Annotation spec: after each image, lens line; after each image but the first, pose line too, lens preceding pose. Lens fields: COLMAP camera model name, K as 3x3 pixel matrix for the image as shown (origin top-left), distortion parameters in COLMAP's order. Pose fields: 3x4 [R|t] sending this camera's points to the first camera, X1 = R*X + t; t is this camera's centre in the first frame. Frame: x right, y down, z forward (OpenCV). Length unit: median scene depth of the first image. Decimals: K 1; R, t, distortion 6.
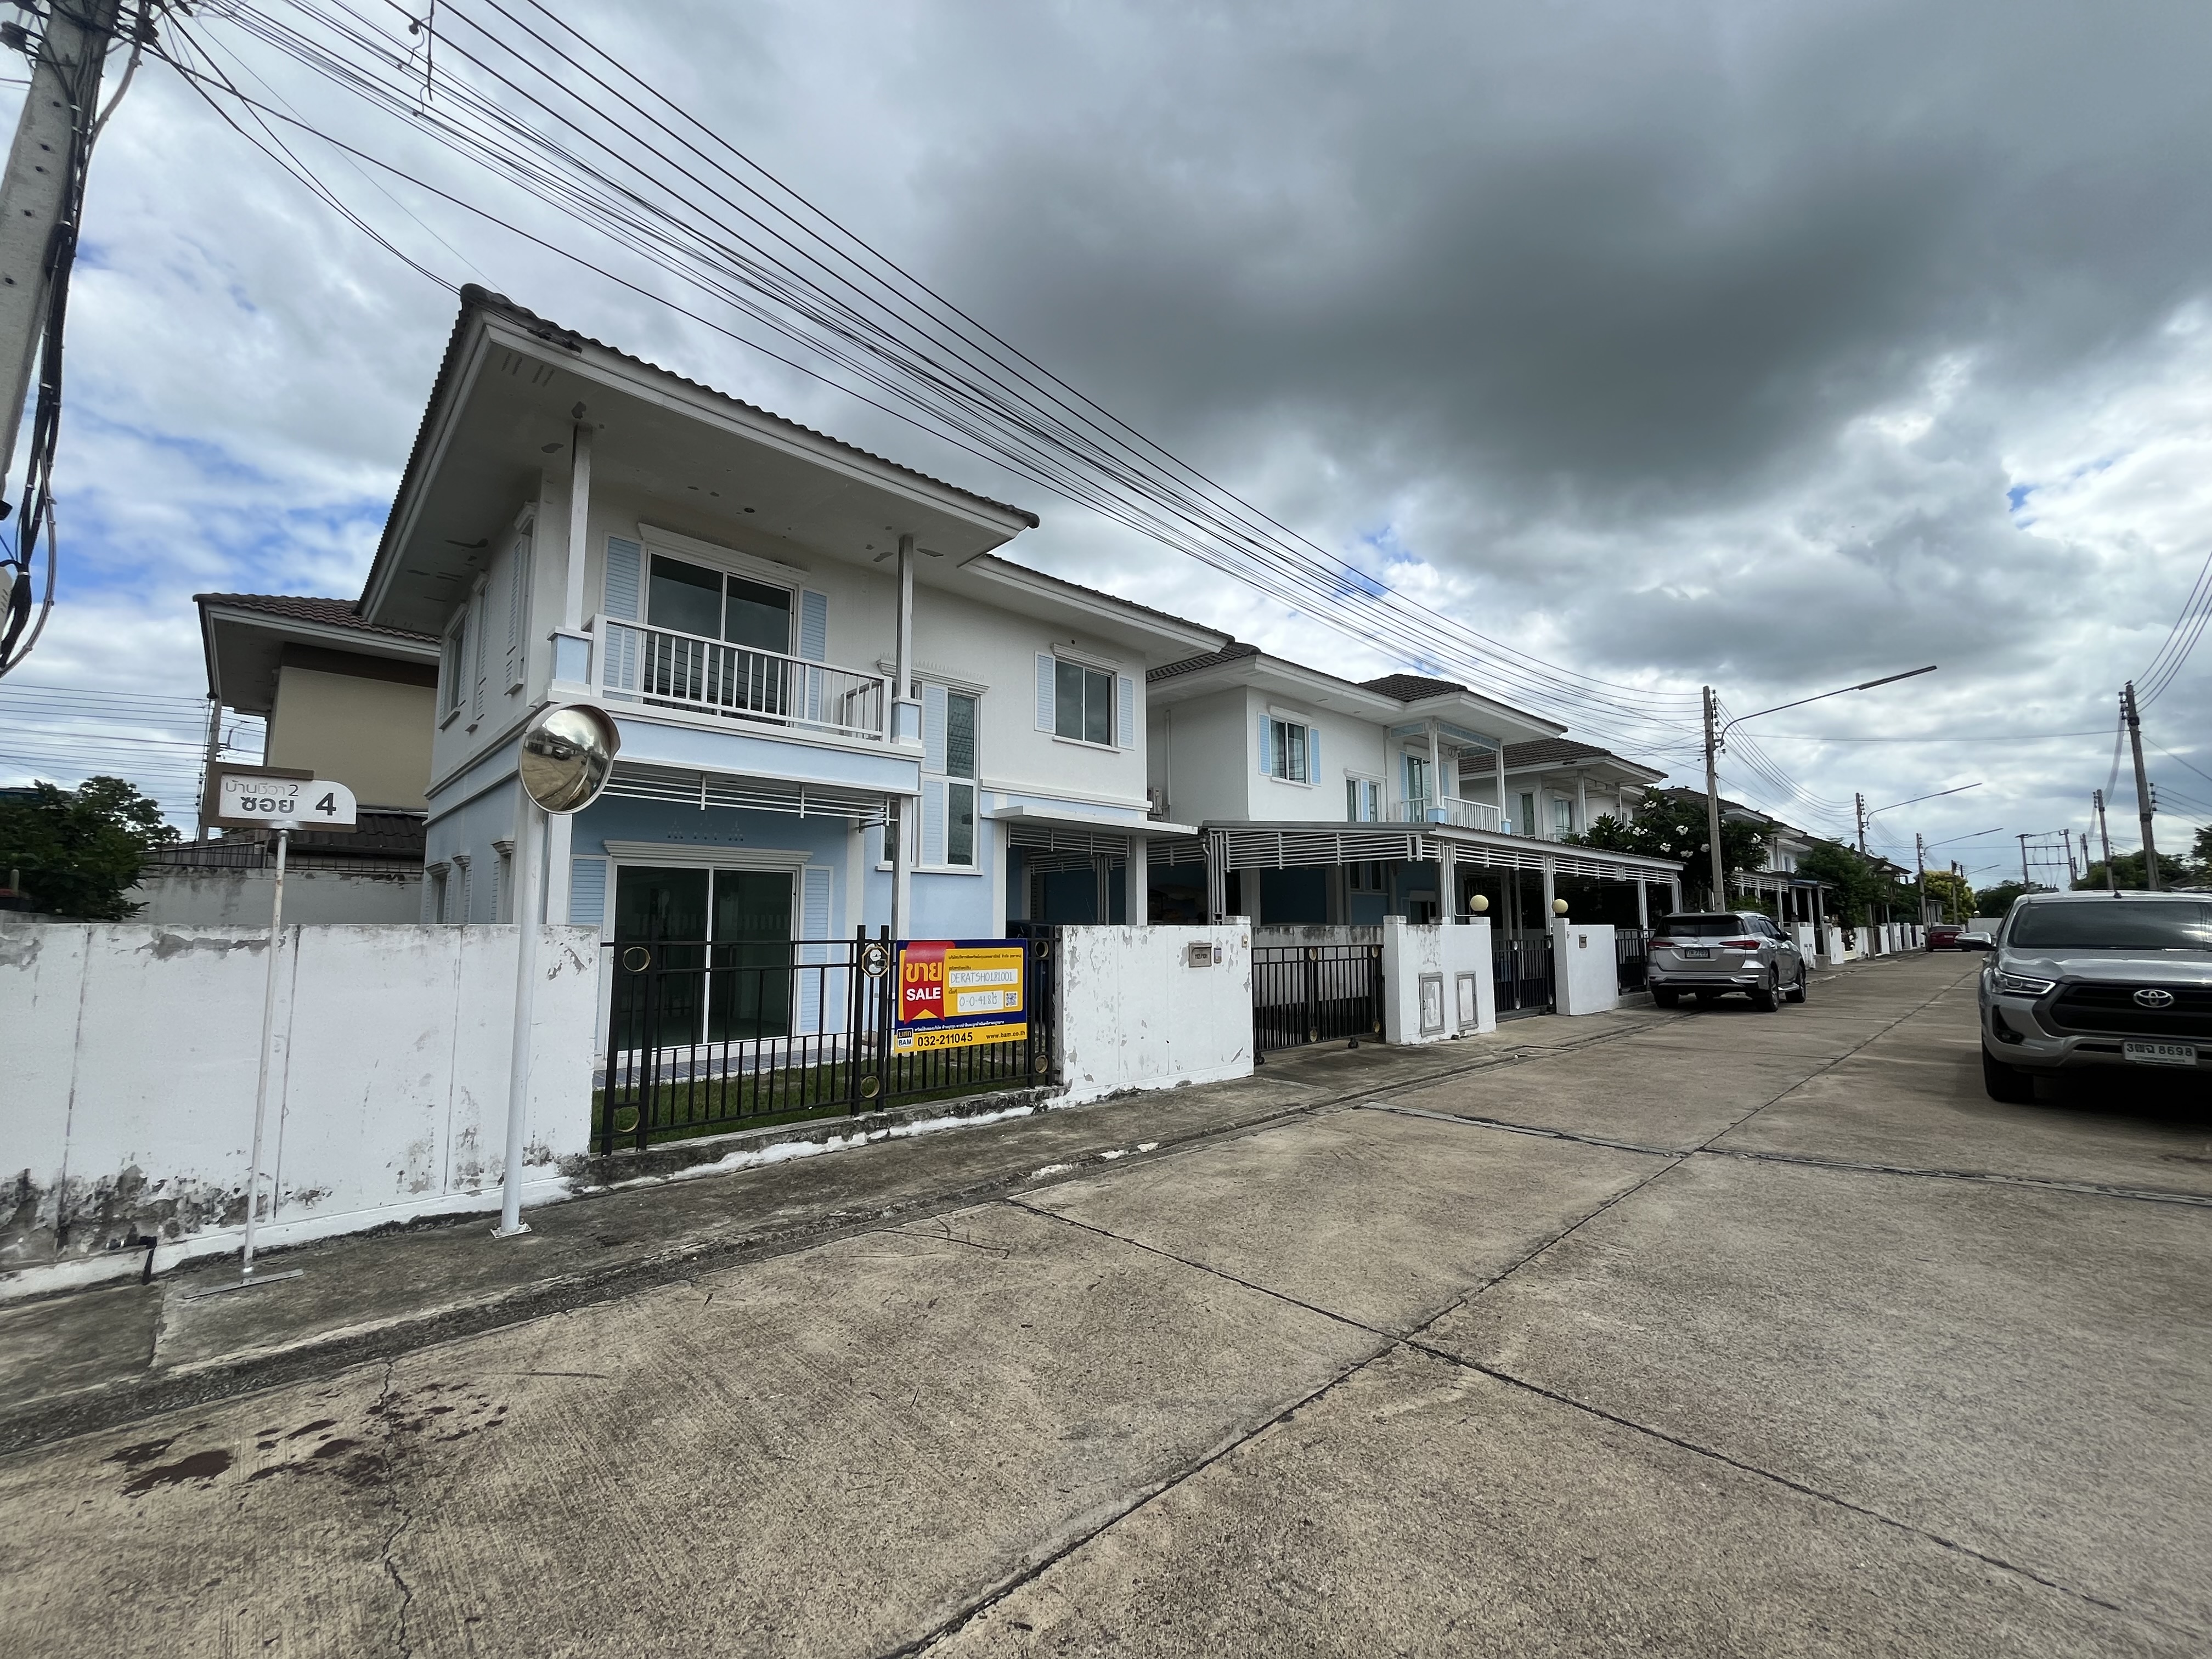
lens RADIAL K [[889.3, 0, 1106.0], [0, 889.3, 829.5], [0, 0, 1]] dist [-0.001672, -0.000326]
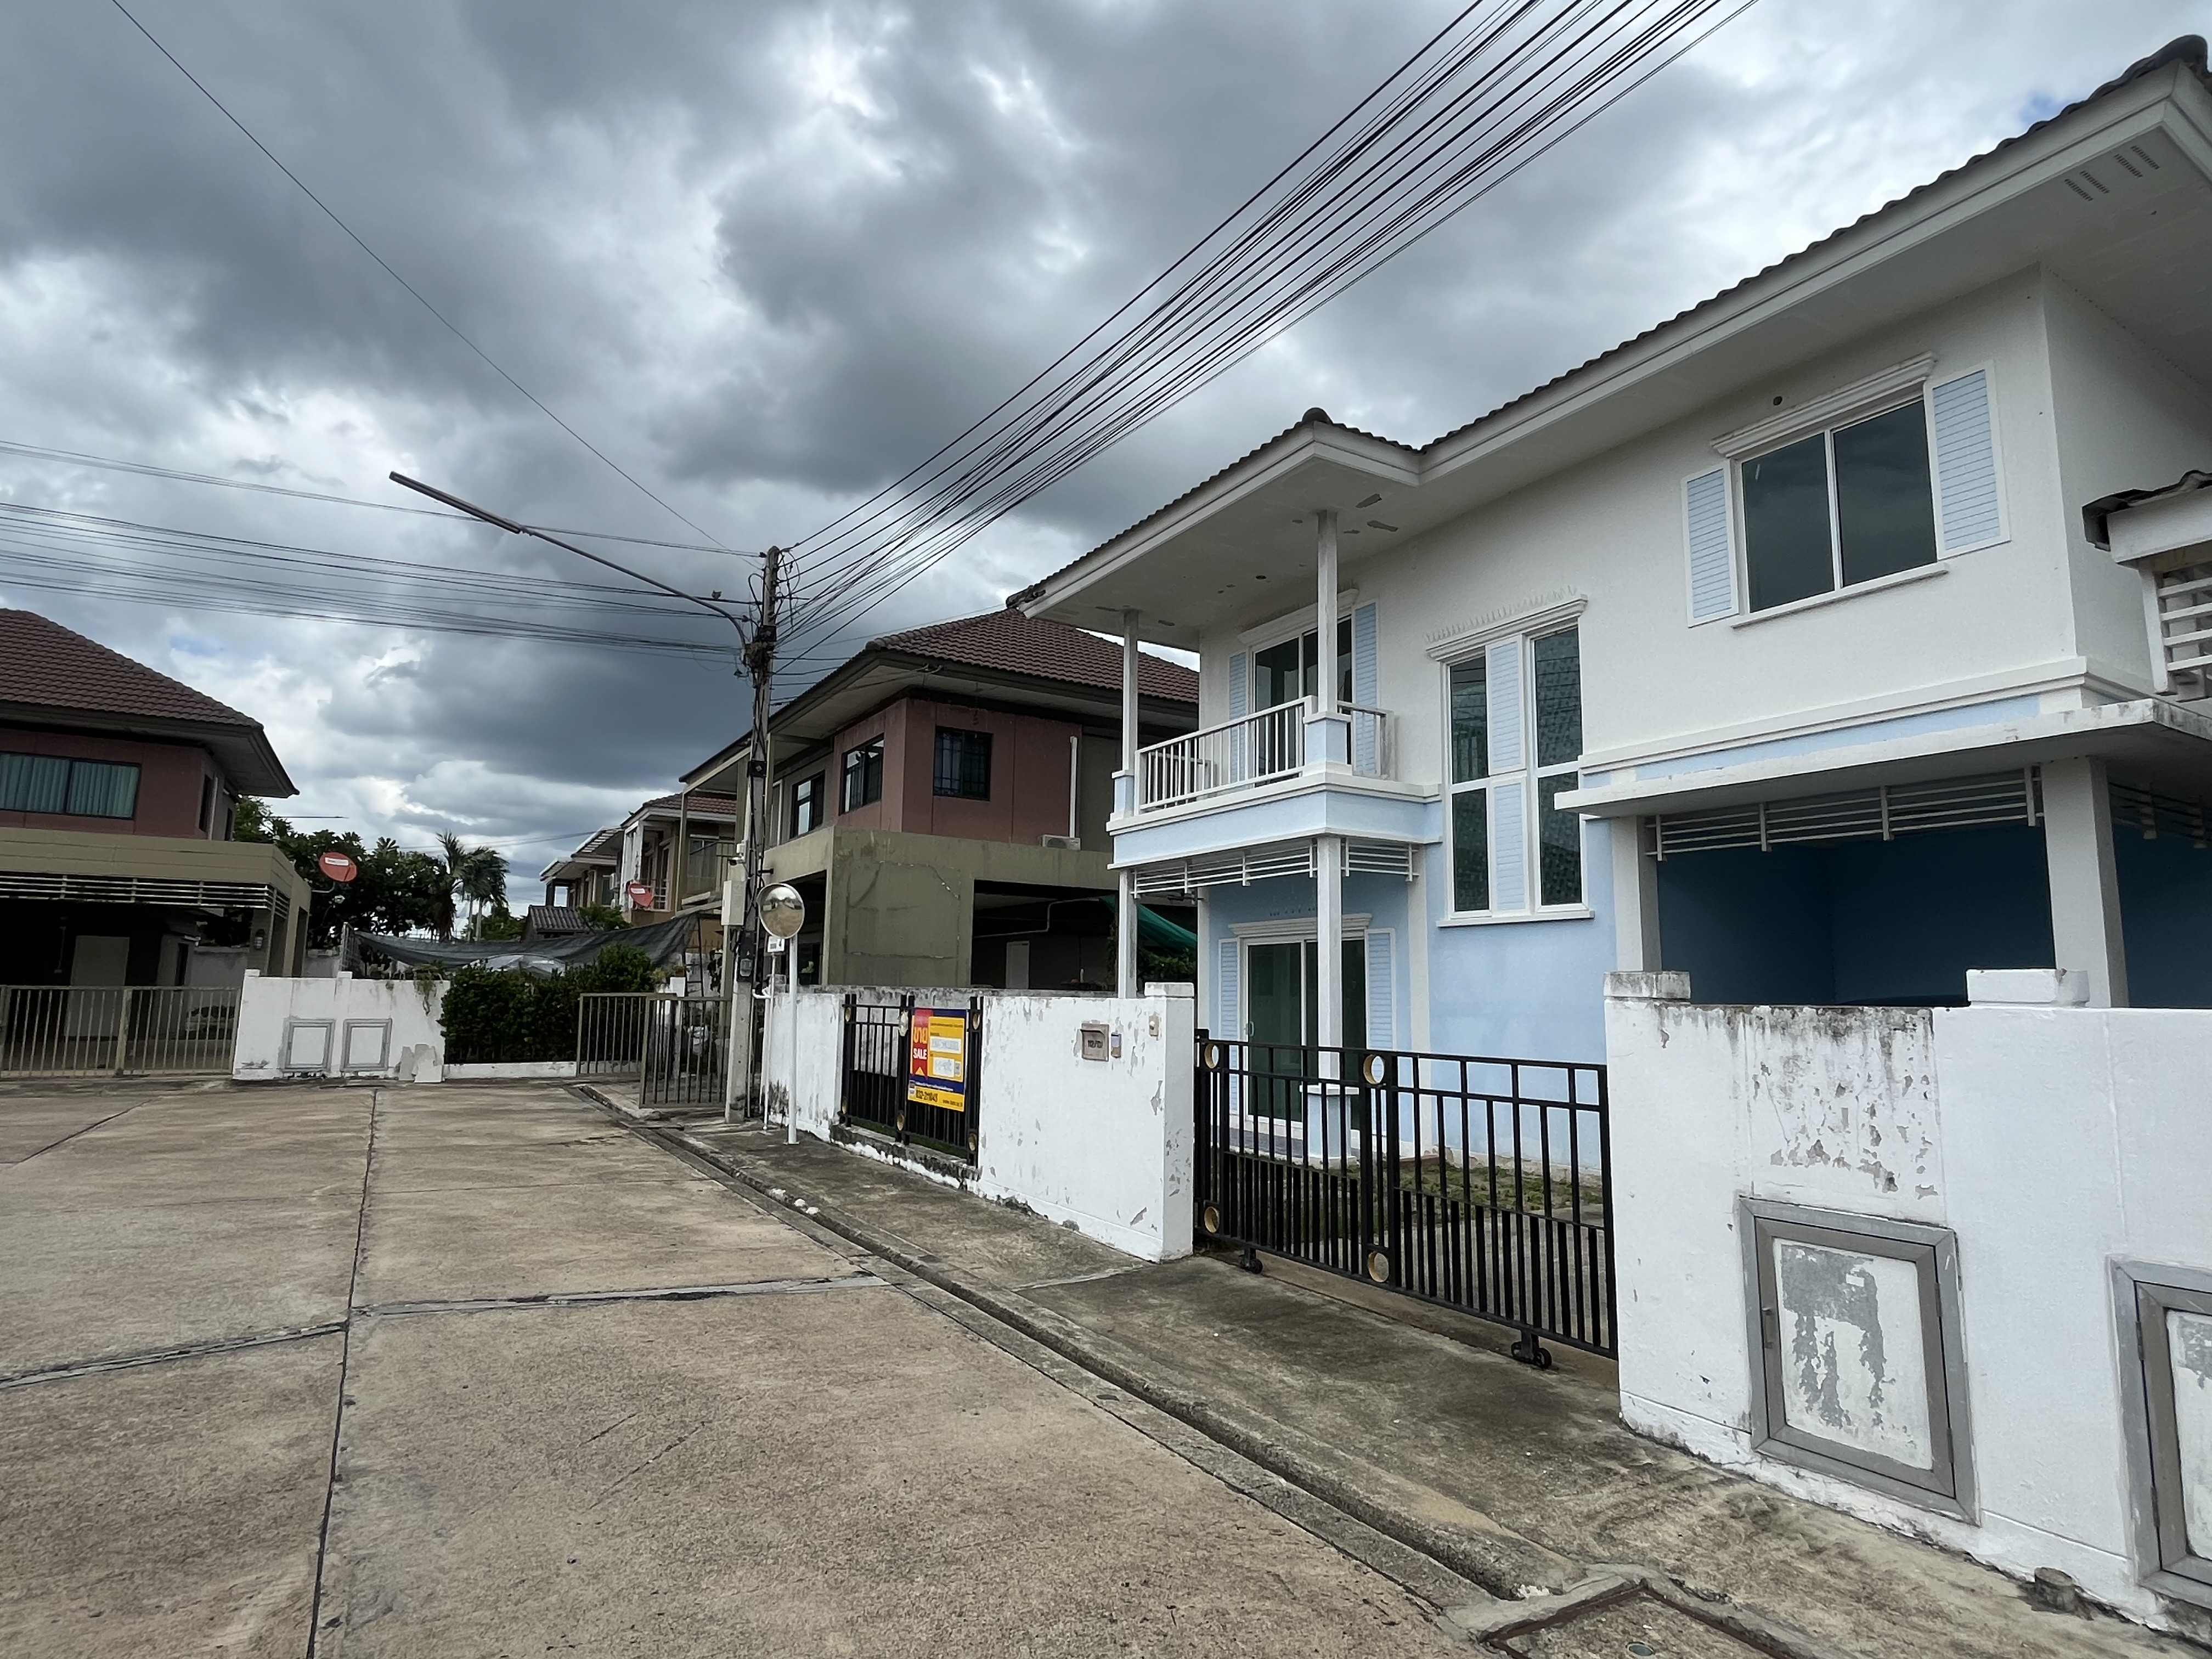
lens RADIAL K [[1182.7, 0, 1106.0], [0, 1182.7, 829.5], [0, 0, 1]] dist [-0.005713, 0.001240]
pose [[-0.219051, -0.139660, -0.965667, 1.302894], [0.093758, 0.982110, -0.163306, 0.172135], [0.971198, -0.126312, -0.202038, 1.599249]]
